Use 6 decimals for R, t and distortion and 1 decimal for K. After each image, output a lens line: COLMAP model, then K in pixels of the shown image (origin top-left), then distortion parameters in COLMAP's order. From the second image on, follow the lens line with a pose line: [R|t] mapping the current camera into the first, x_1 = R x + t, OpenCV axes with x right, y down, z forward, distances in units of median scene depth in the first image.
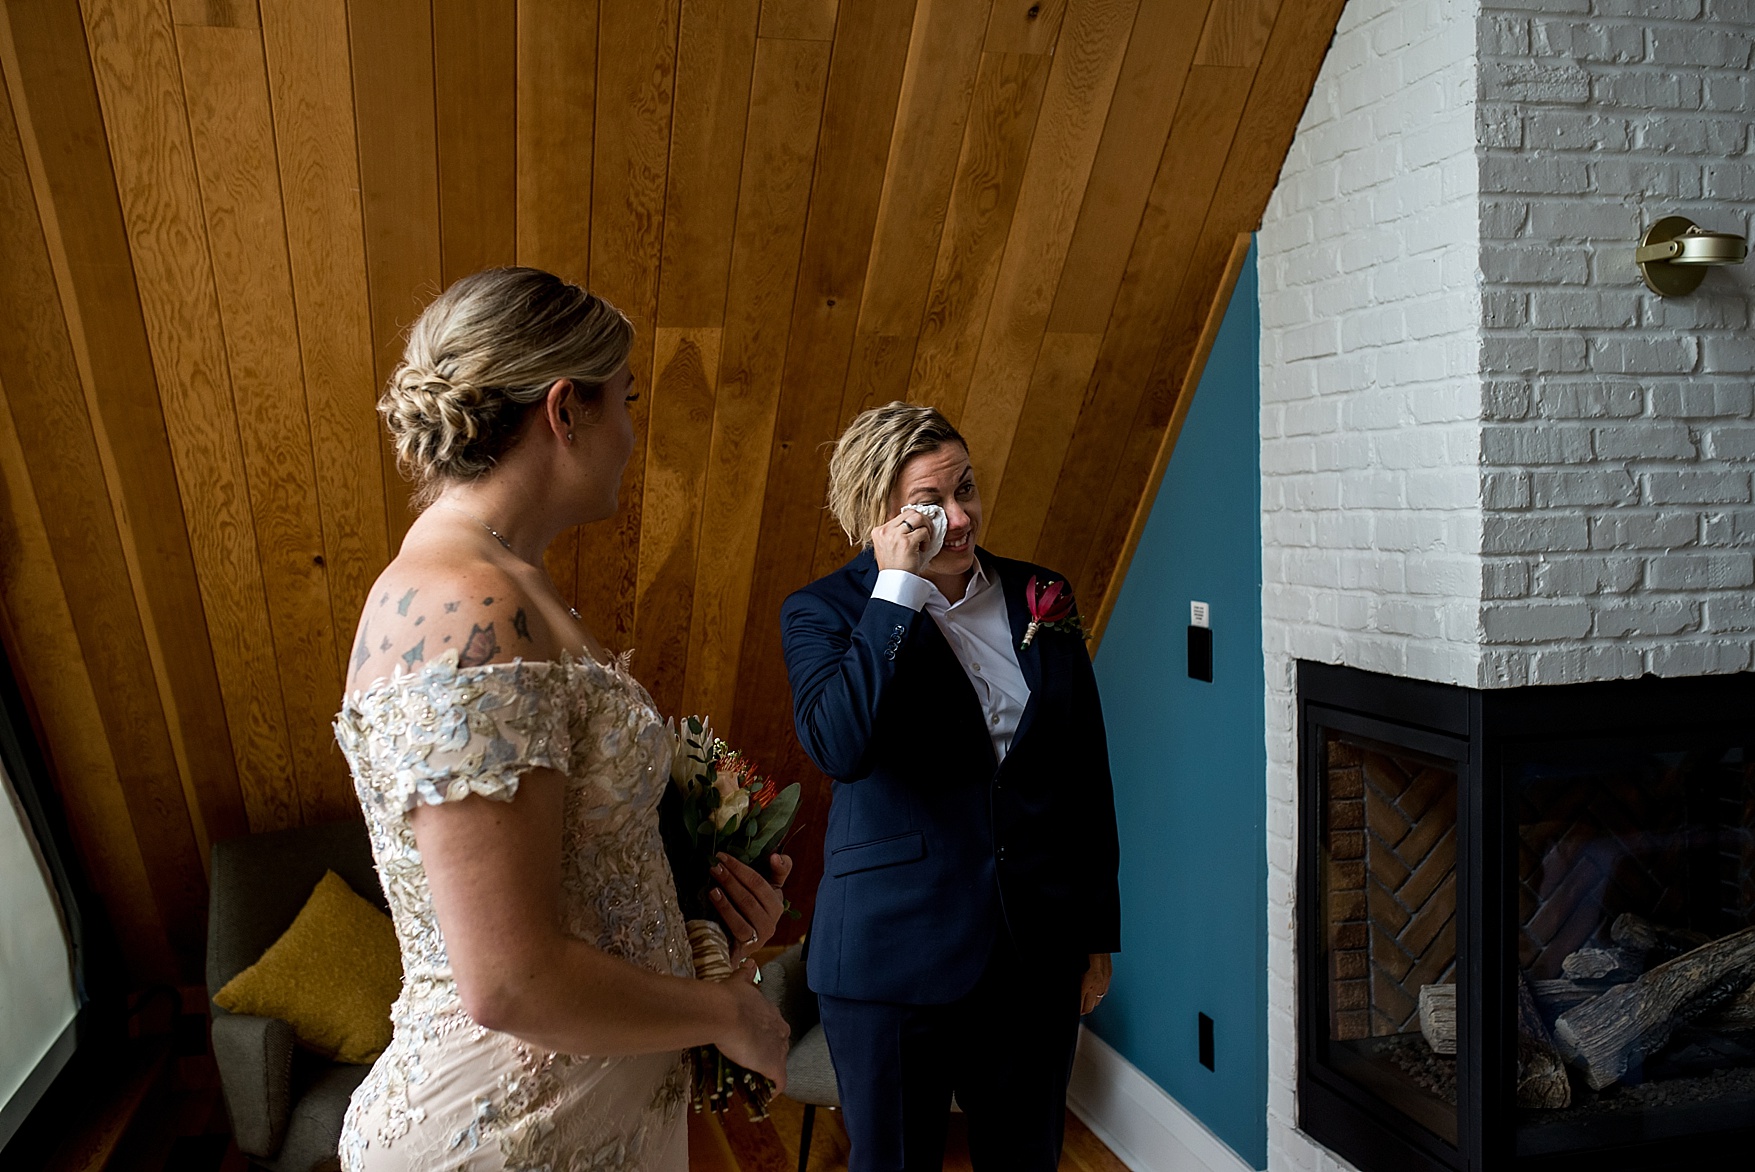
lens RADIAL K [[1679.7, 0, 874.5], [0, 1679.7, 586.2], [0, 0, 1]] dist [-0.067080, 0.097845]
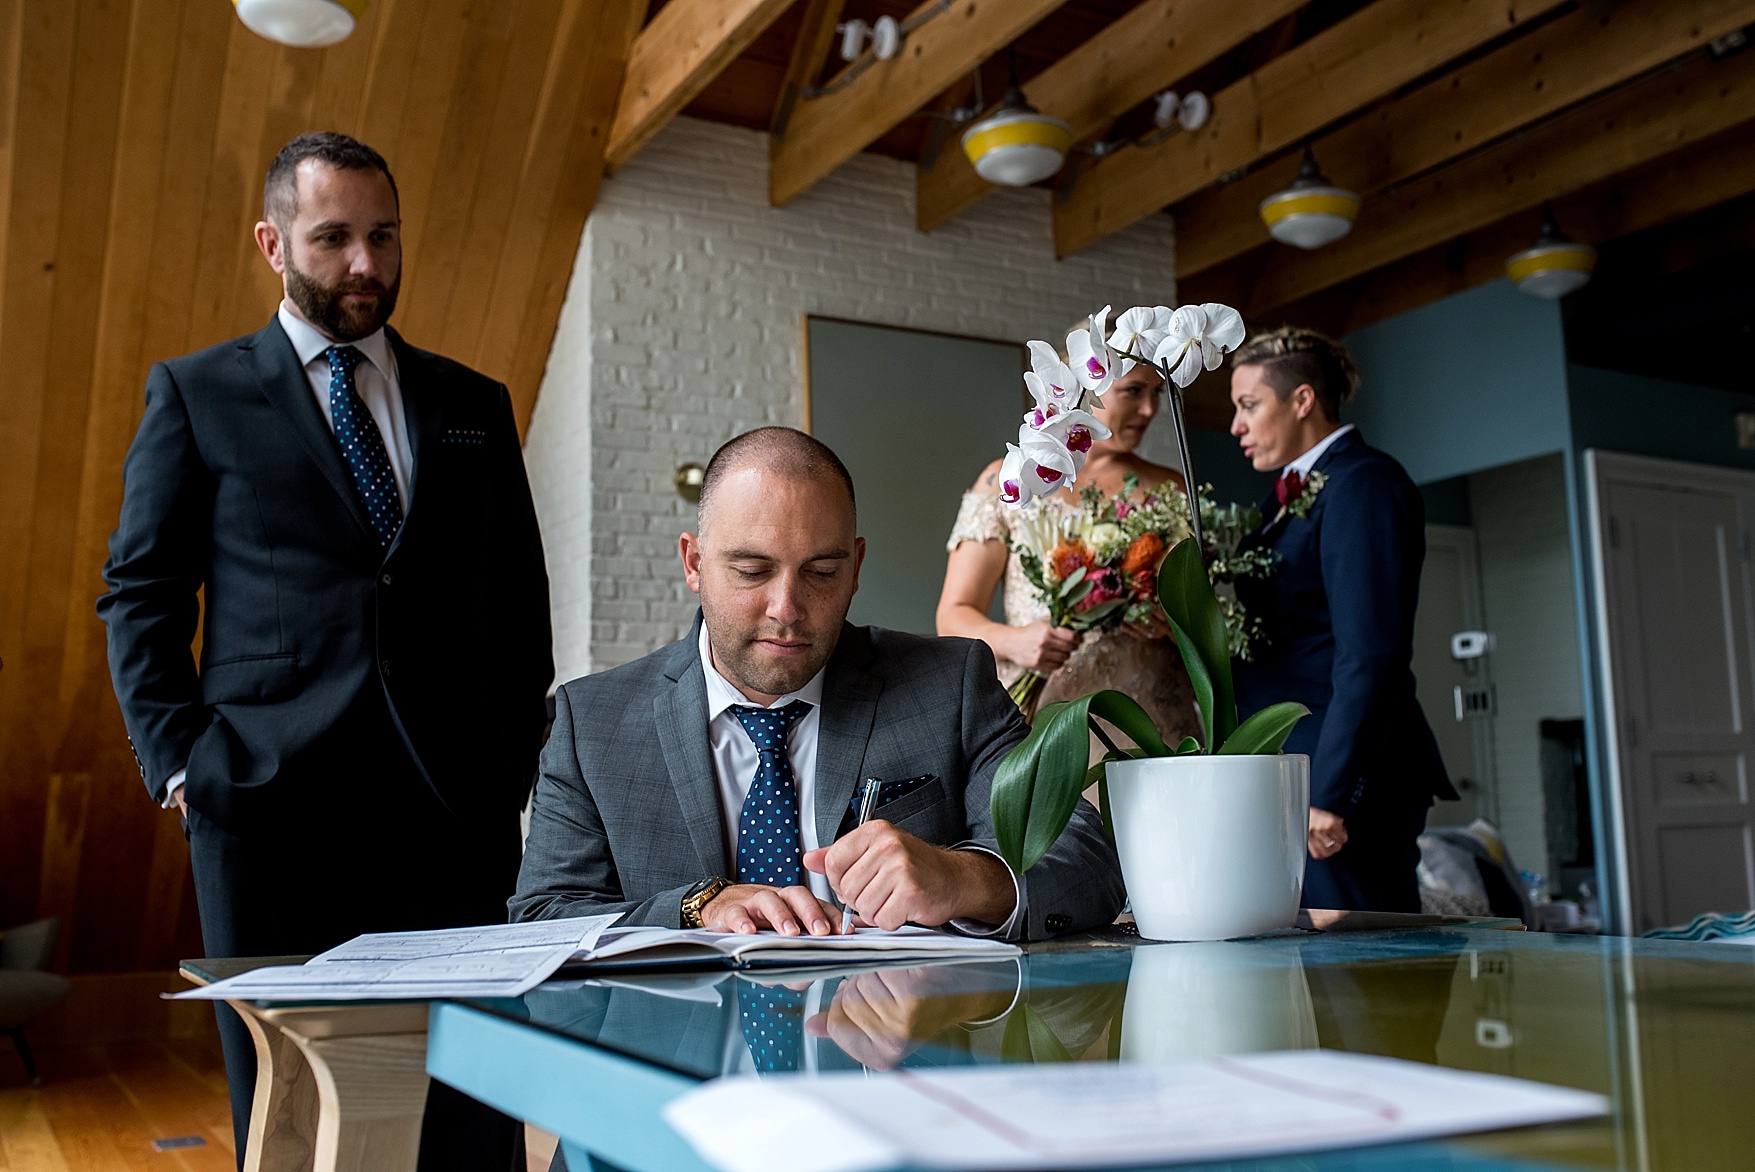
lens RADIAL K [[1682.4, 0, 874.0], [0, 1682.4, 586.5], [0, 0, 1]] dist [-0.064573, 0.091806]
pose [[0.962807, 0.035693, 0.267823, 0.126006], [0.015620, 0.982226, -0.187053, 0.282187], [-0.269739, 0.184280, 0.945136, -0.882750]]
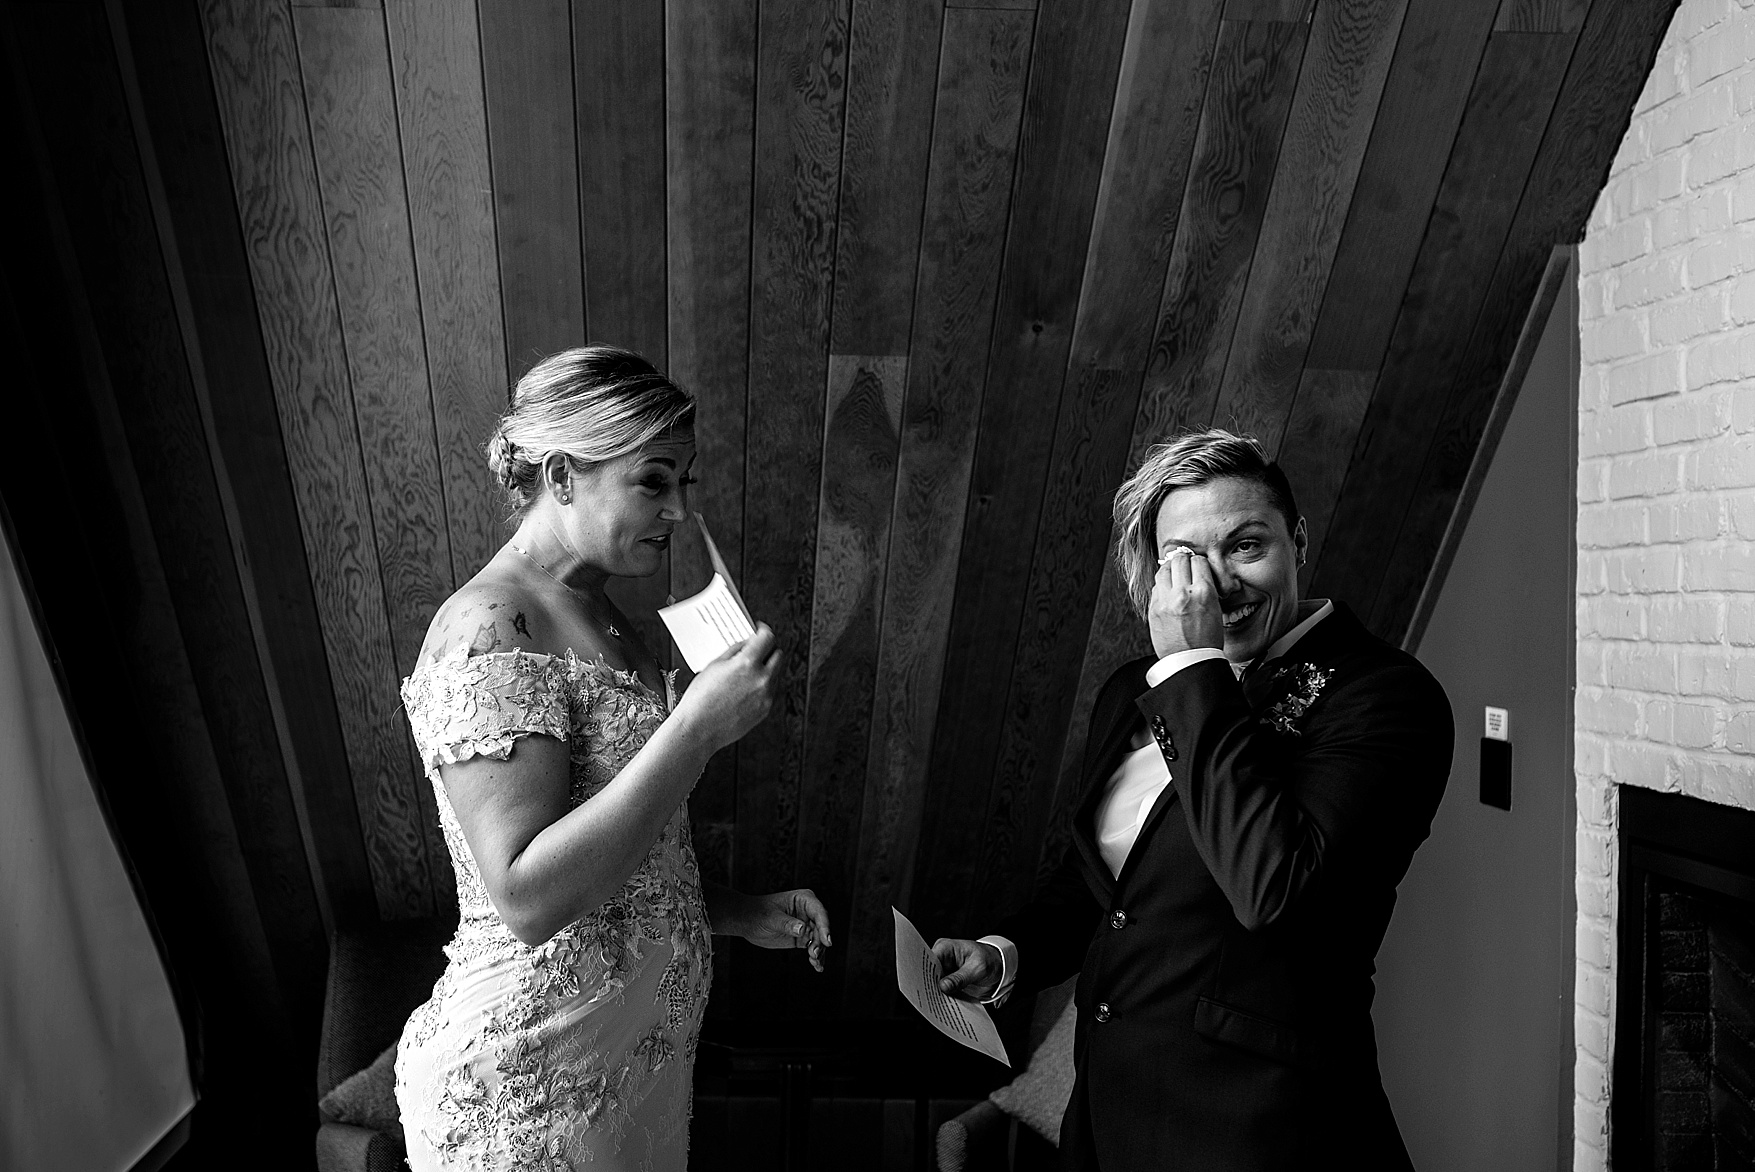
lens RADIAL K [[1871.1, 0, 773.8], [0, 1871.1, 586.7], [0, 0, 1]] dist [-0.067562, 0.096793]
pose [[0.978162, 0.032893, -0.205226, 0.043272], [-0.043795, 0.997848, -0.048806, 0.011535], [0.203179, 0.056728, 0.977497, 0.074508]]
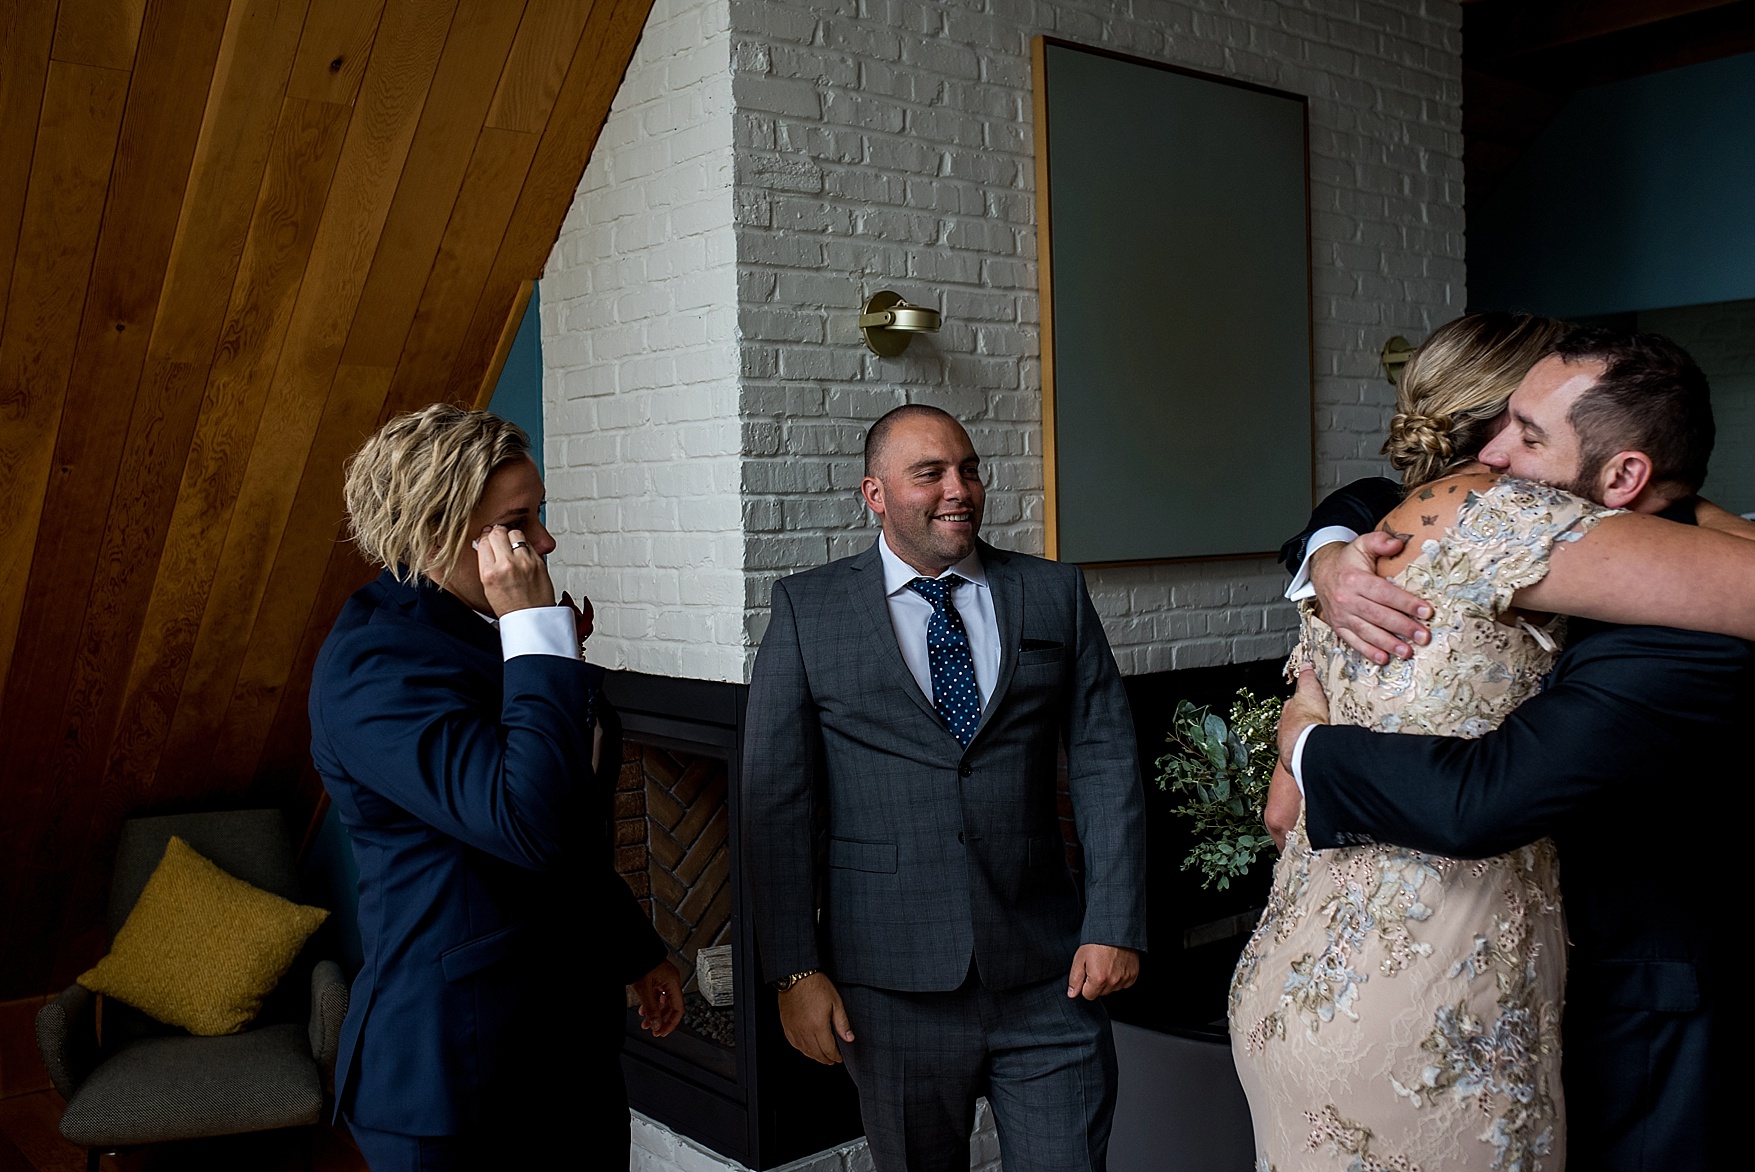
lens RADIAL K [[1679.7, 0, 874.5], [0, 1679.7, 586.2], [0, 0, 1]] dist [-0.067080, 0.097845]
pose [[0.901111, -0.016792, 0.433262, -0.056199], [0.022949, 0.999696, -0.008986, 0.004591], [-0.432980, 0.018040, 0.901223, -0.089684]]
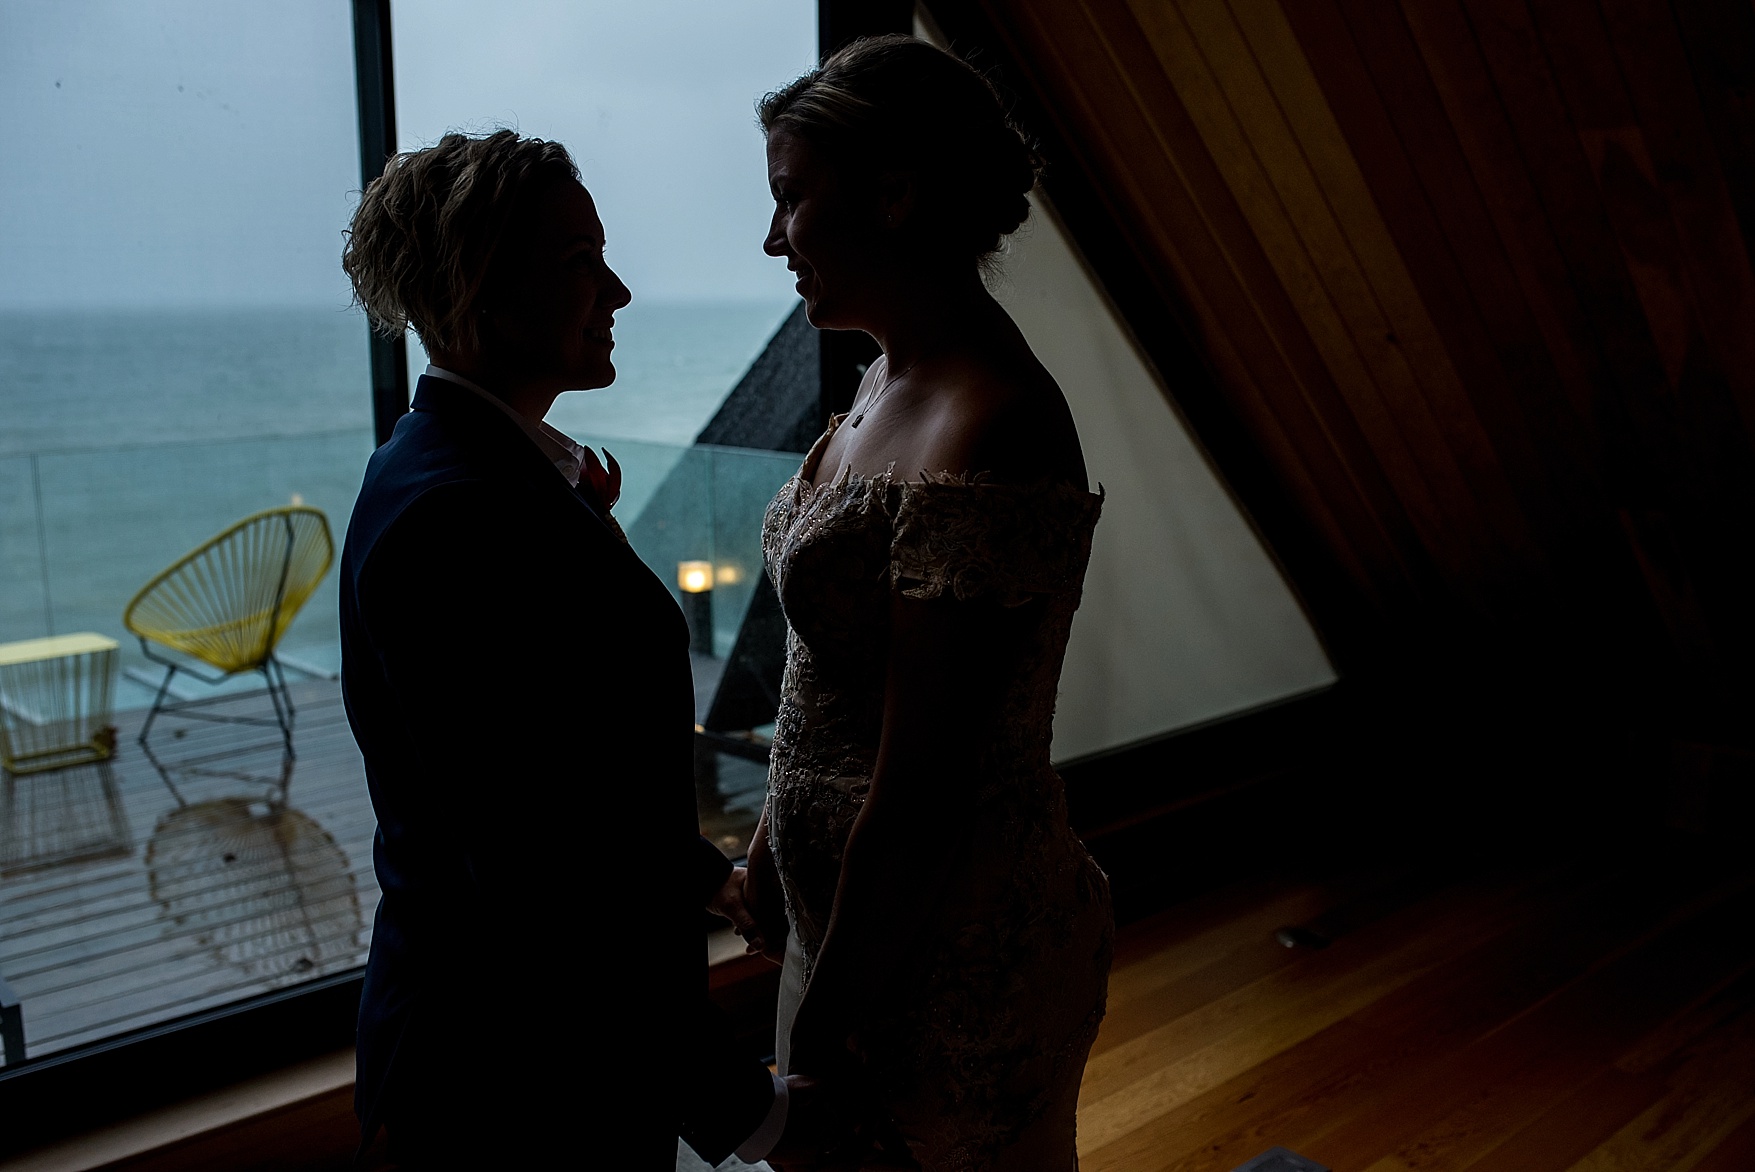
lens RADIAL K [[1682.4, 0, 874.0], [0, 1682.4, 586.5], [0, 0, 1]] dist [-0.064573, 0.091806]
pose [[0.476956, 0.173859, -0.861560, 0.647087], [-0.050804, 0.984055, 0.170453, -0.029325], [0.877458, -0.037528, 0.478183, 0.100091]]
